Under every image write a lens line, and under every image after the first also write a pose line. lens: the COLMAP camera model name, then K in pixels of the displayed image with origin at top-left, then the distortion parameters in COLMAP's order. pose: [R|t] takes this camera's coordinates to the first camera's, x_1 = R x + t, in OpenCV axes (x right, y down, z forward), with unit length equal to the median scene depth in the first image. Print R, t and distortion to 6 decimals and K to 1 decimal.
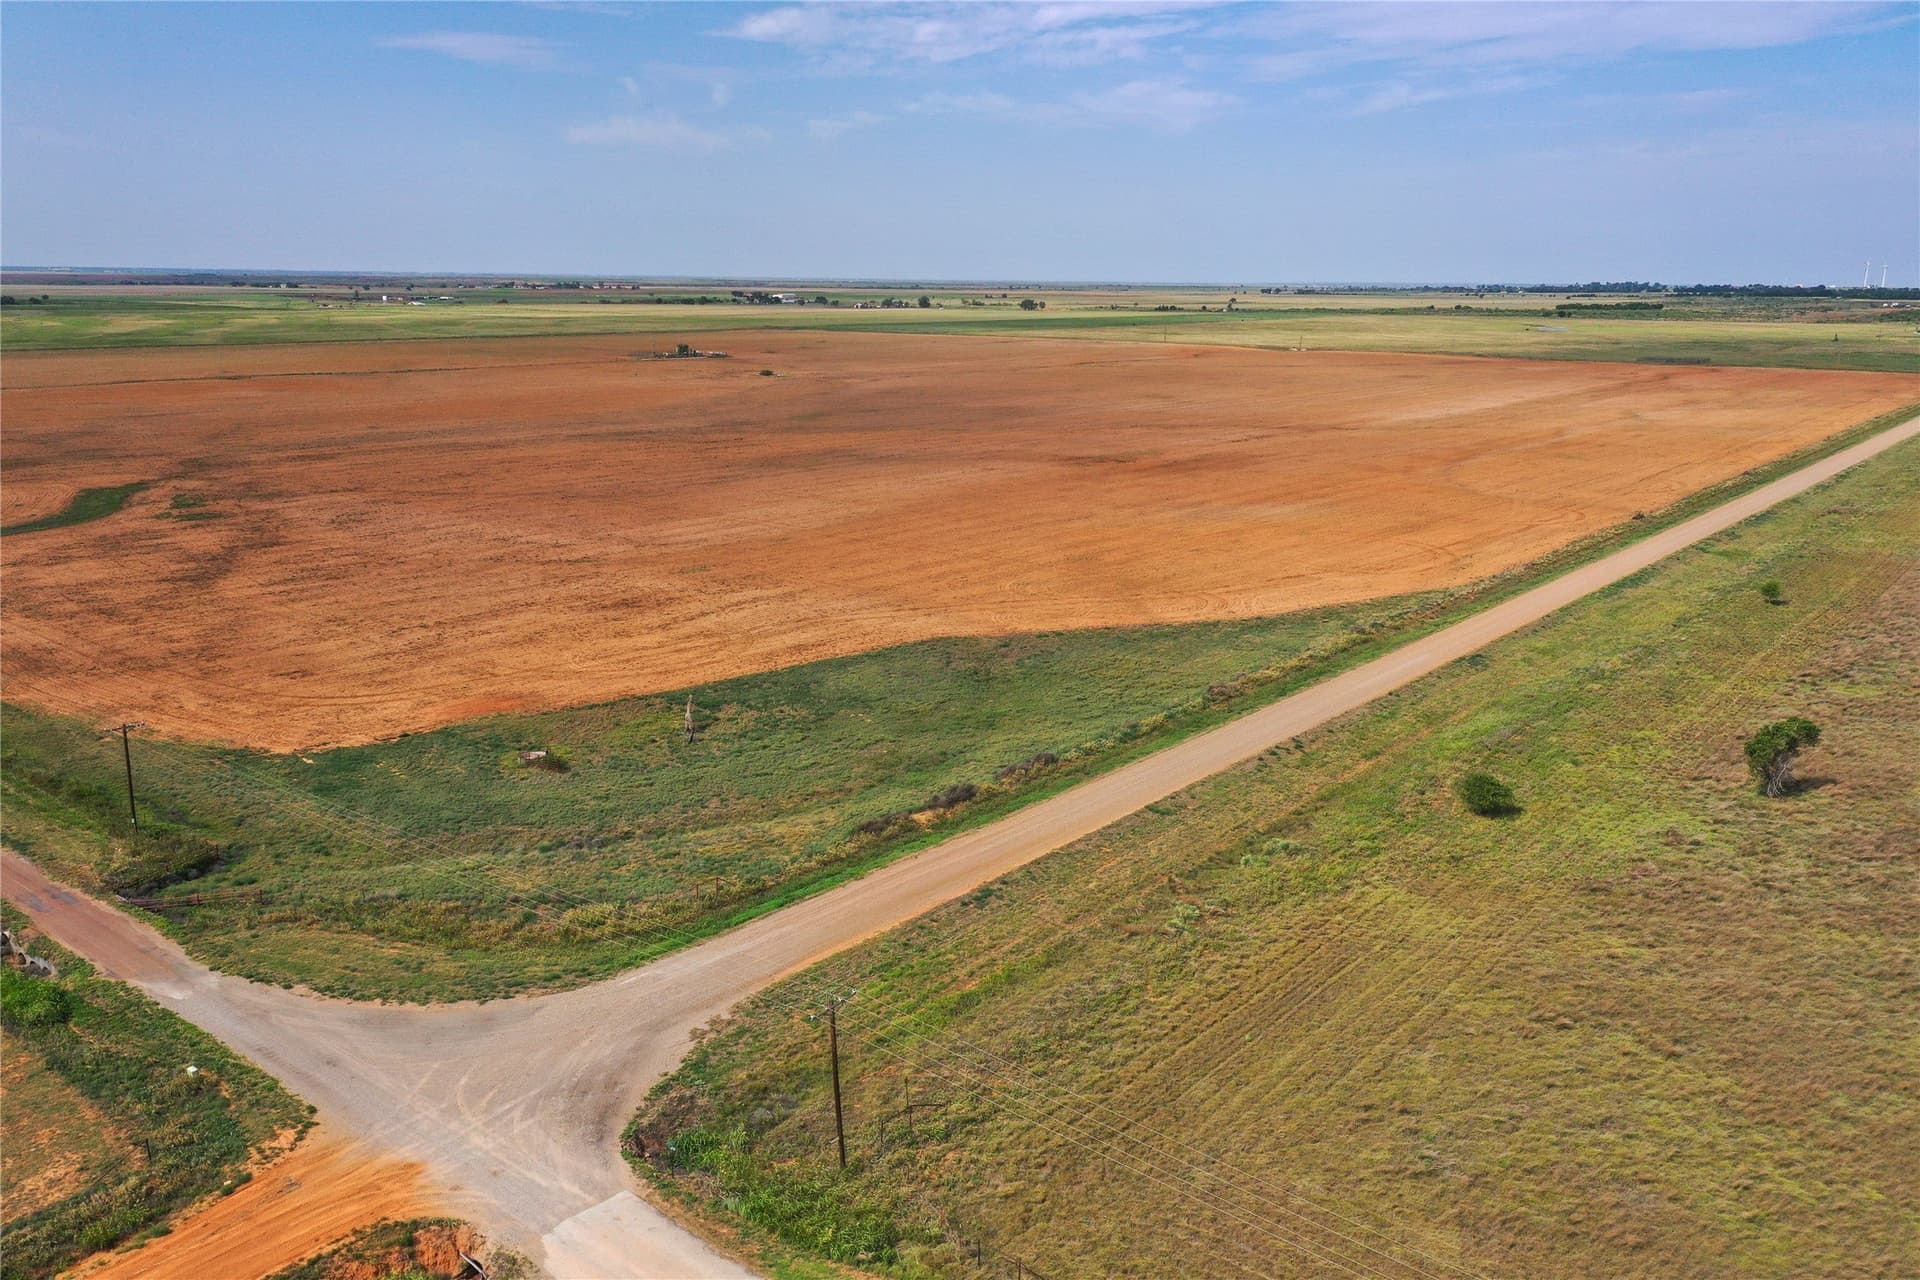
lens RADIAL K [[1517.7, 0, 969.4], [0, 1517.7, 635.9], [0, 0, 1]] dist [0.003513, 0.000590]
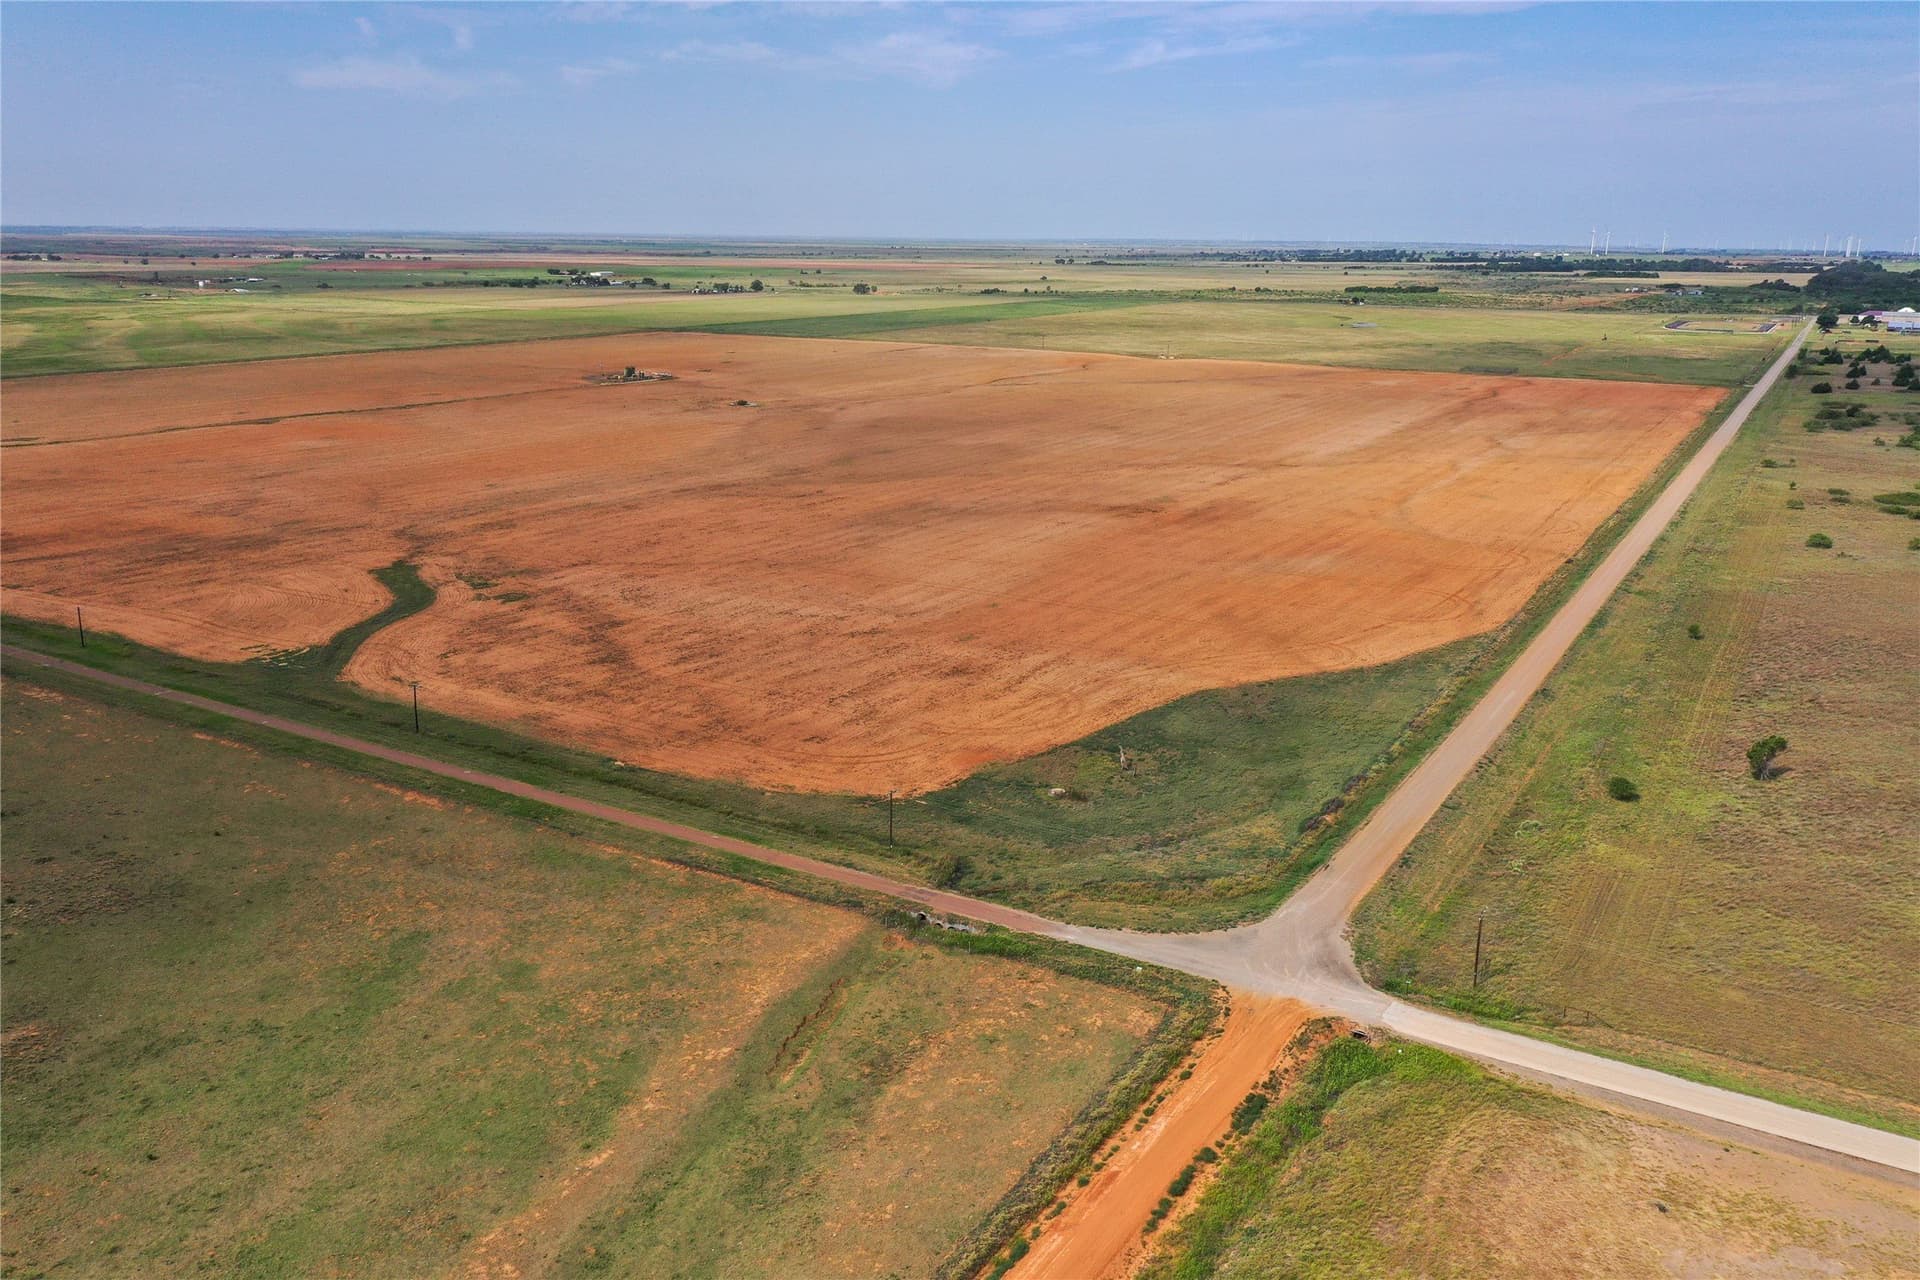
lens RADIAL K [[1517.7, 0, 969.6], [0, 1517.7, 644.5], [0, 0, 1]] dist [0.003513, 0.000590]
pose [[0.988741, -0.037981, 0.144737, -0.318209], [0.032954, 0.998773, 0.036972, -0.074042], [-0.145964, -0.031786, 0.988779, -0.308864]]
